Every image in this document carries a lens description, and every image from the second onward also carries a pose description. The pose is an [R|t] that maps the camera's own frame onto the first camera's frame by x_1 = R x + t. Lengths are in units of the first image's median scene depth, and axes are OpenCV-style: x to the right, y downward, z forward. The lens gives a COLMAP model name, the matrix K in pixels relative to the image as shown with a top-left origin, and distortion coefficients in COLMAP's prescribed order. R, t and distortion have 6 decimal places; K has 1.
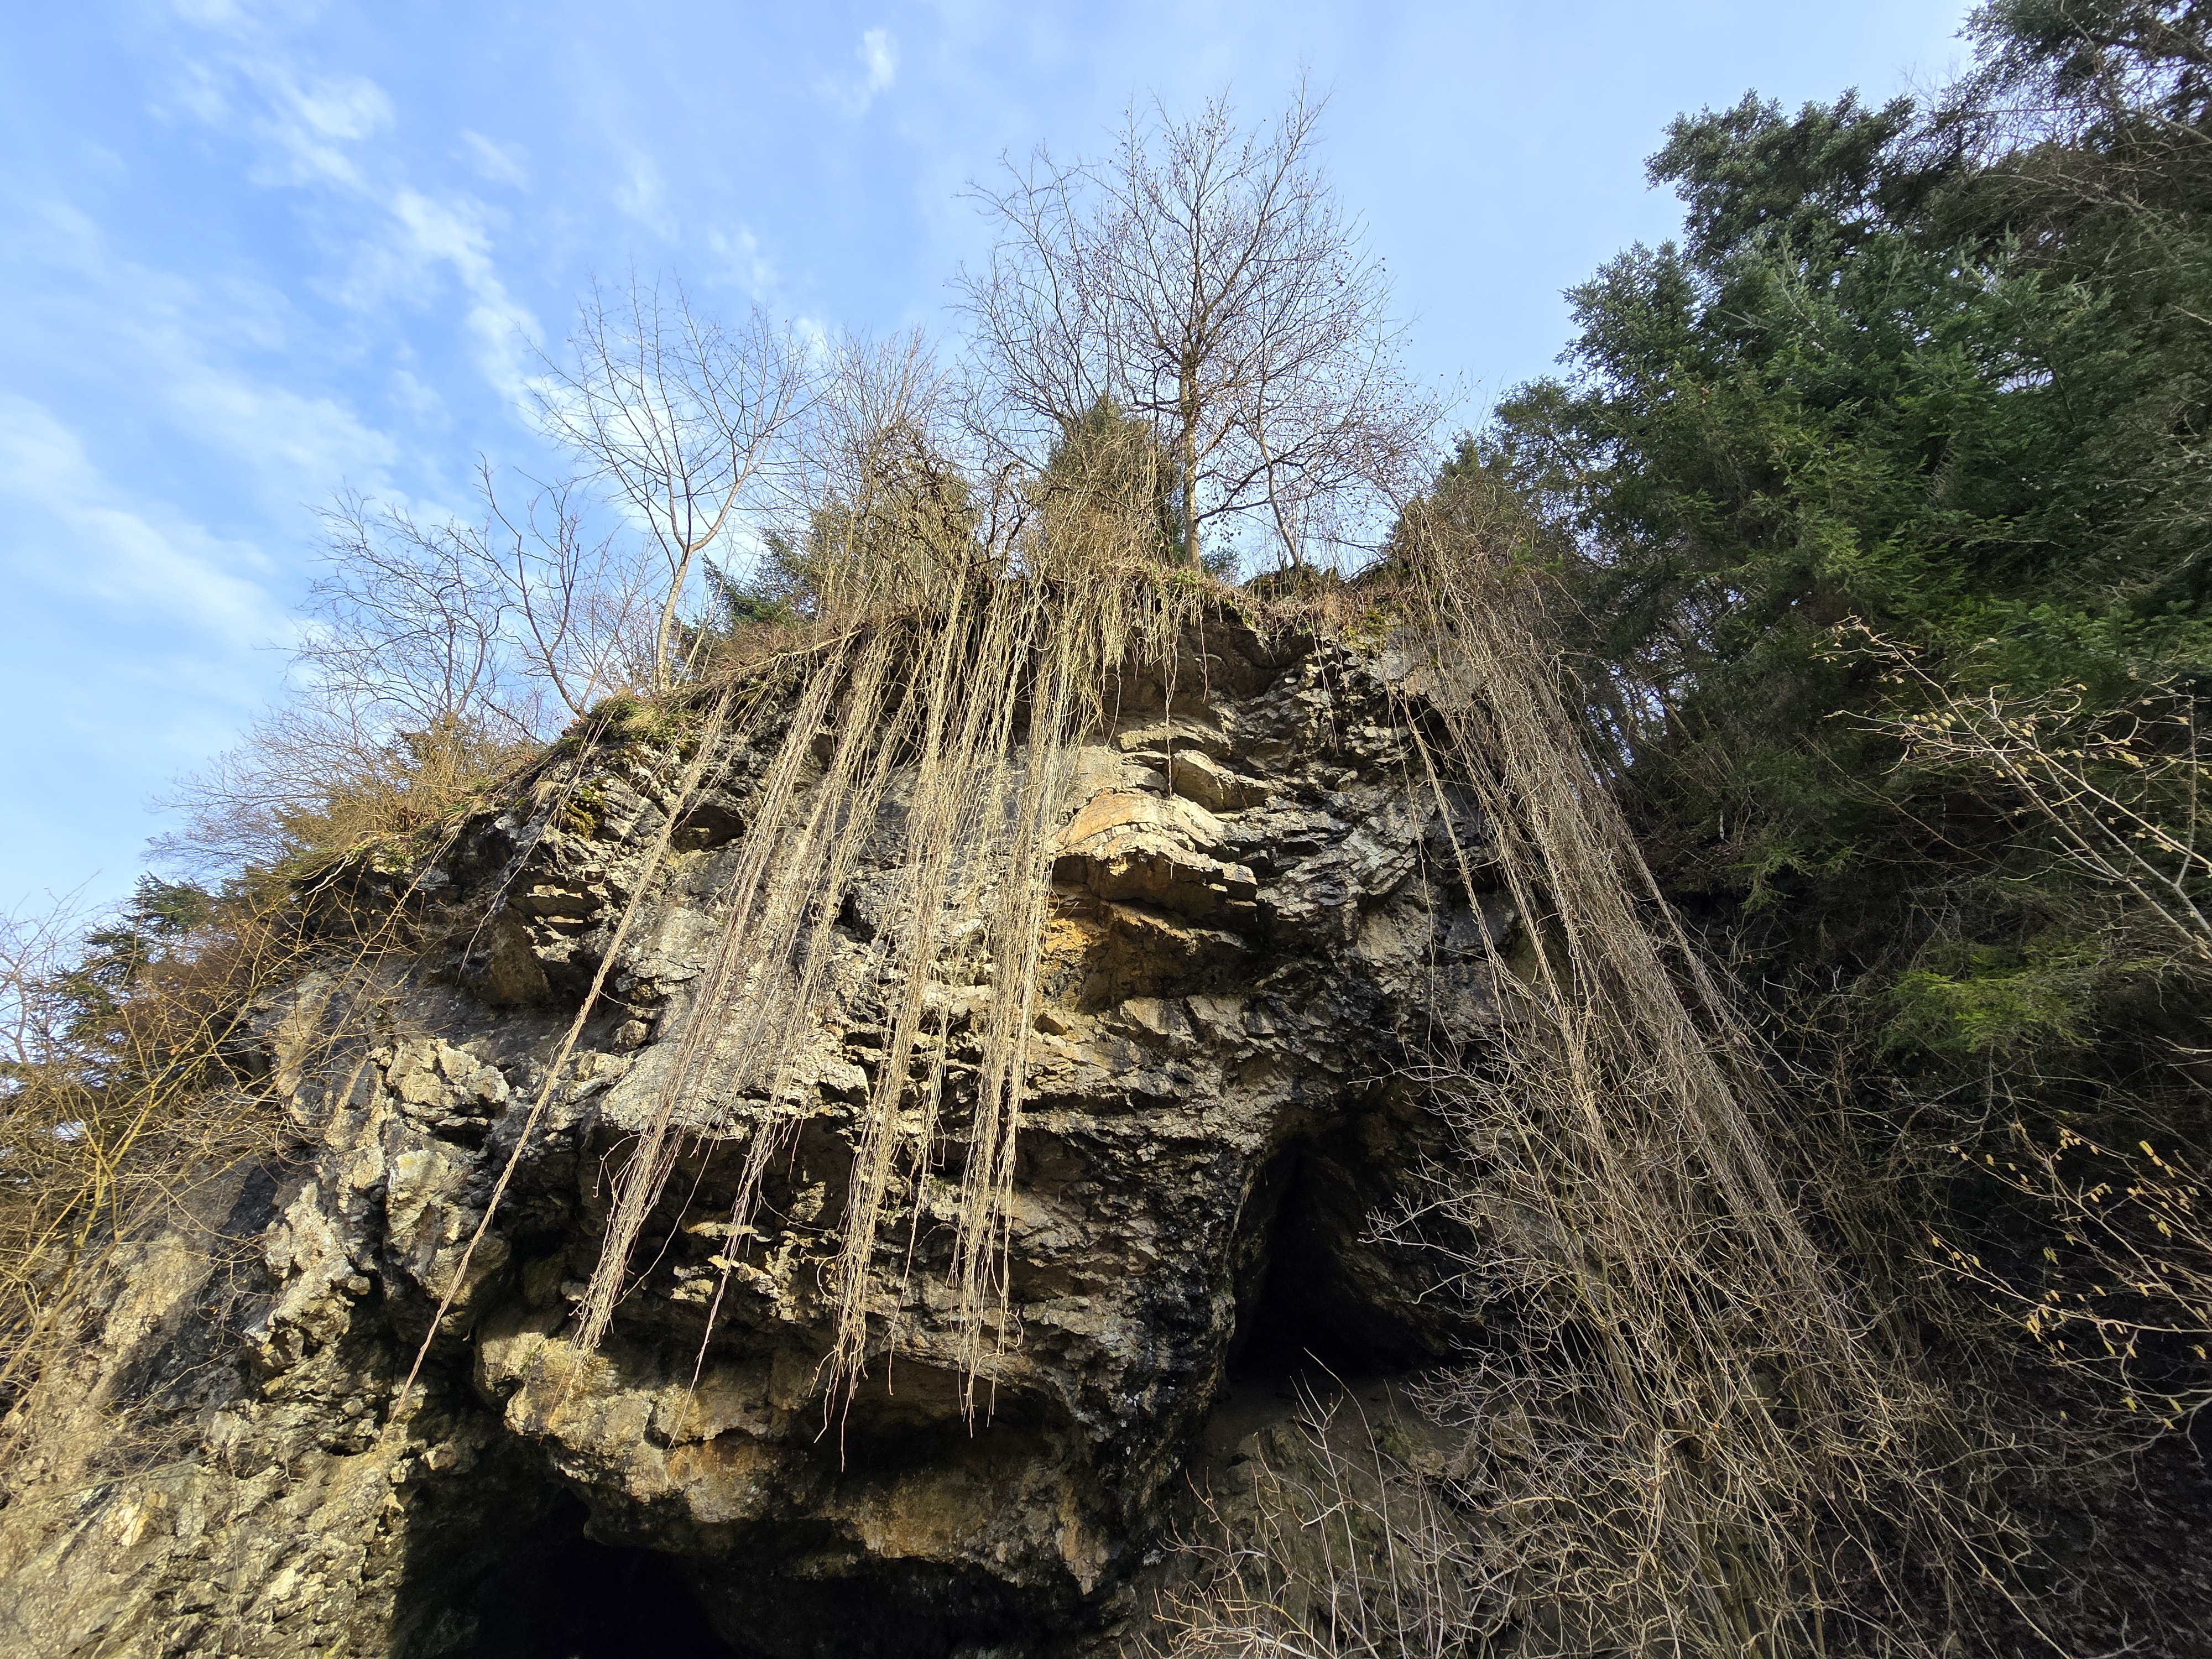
lens RADIAL K [[896.9, 0, 1102.6], [0, 896.9, 820.0], [0, 0, 1]] dist [-0.004041, -0.000434]
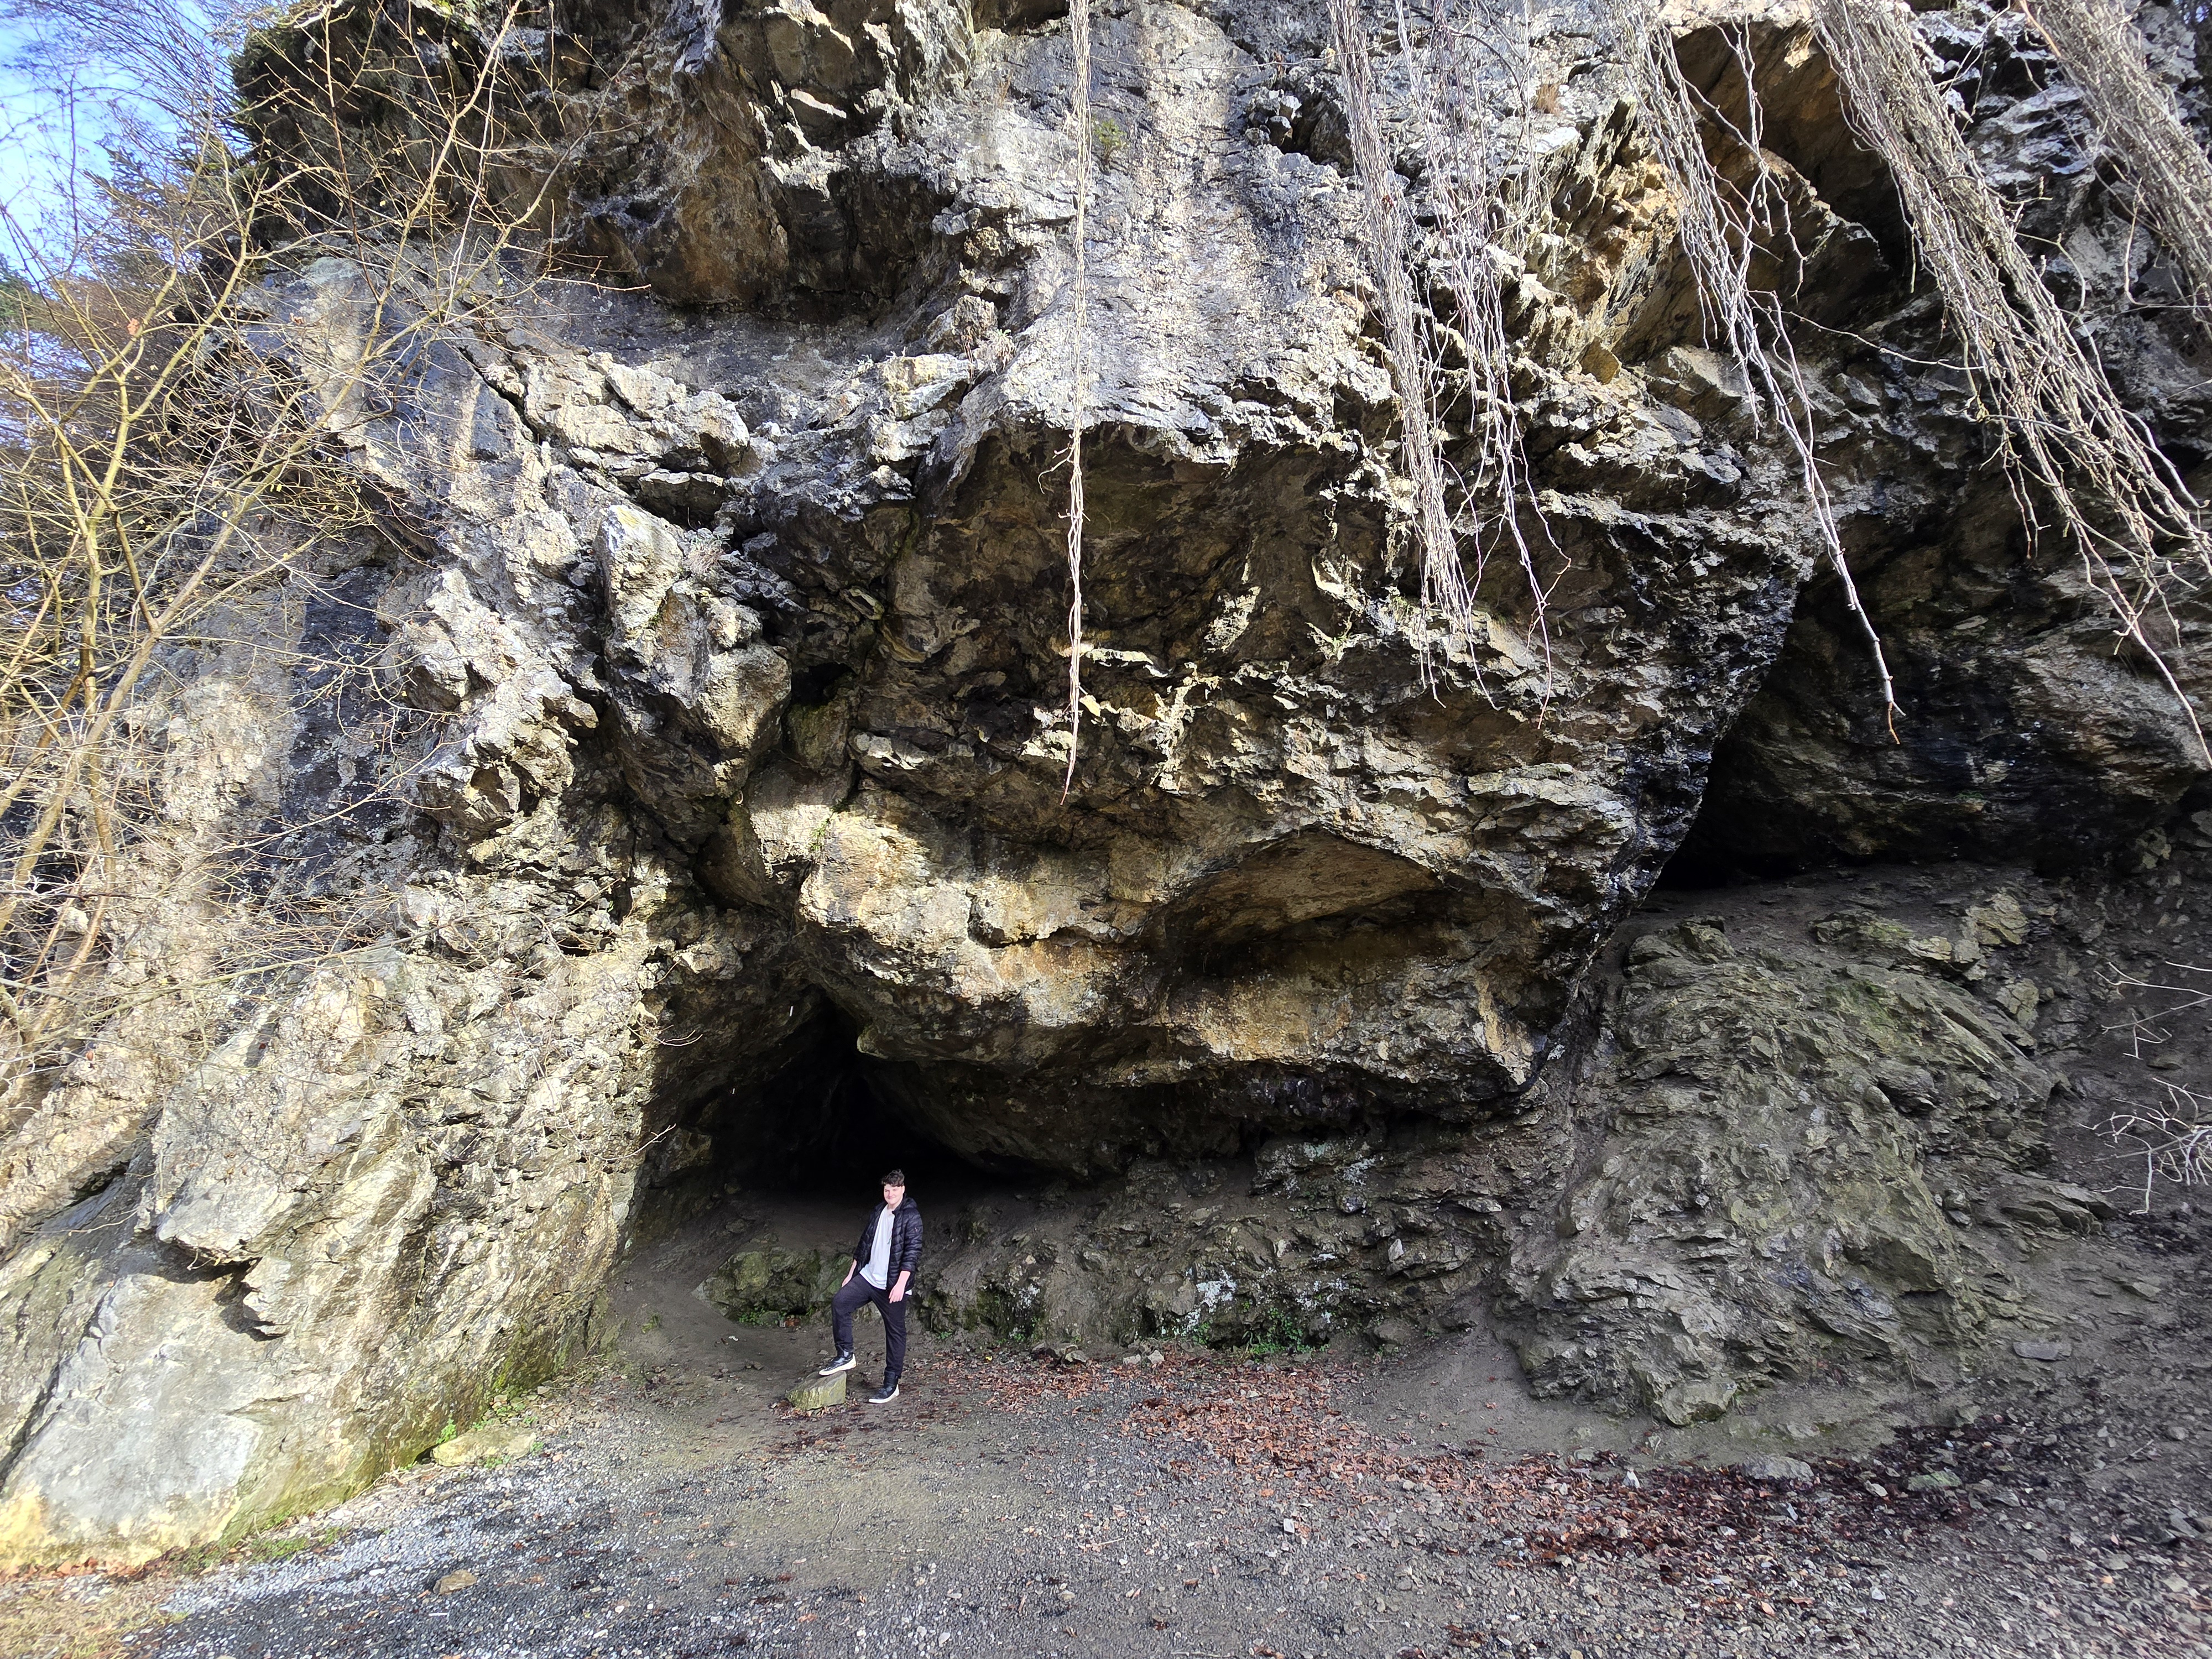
lens RADIAL K [[896.9, 0, 1102.6], [0, 896.9, 820.0], [0, 0, 1]] dist [-0.004041, -0.000434]
pose [[0.996323, 0.004507, 0.085563, -0.474673], [-0.035812, 0.929110, 0.368066, 0.315804], [-0.077838, -0.369777, 0.925854, 0.315553]]
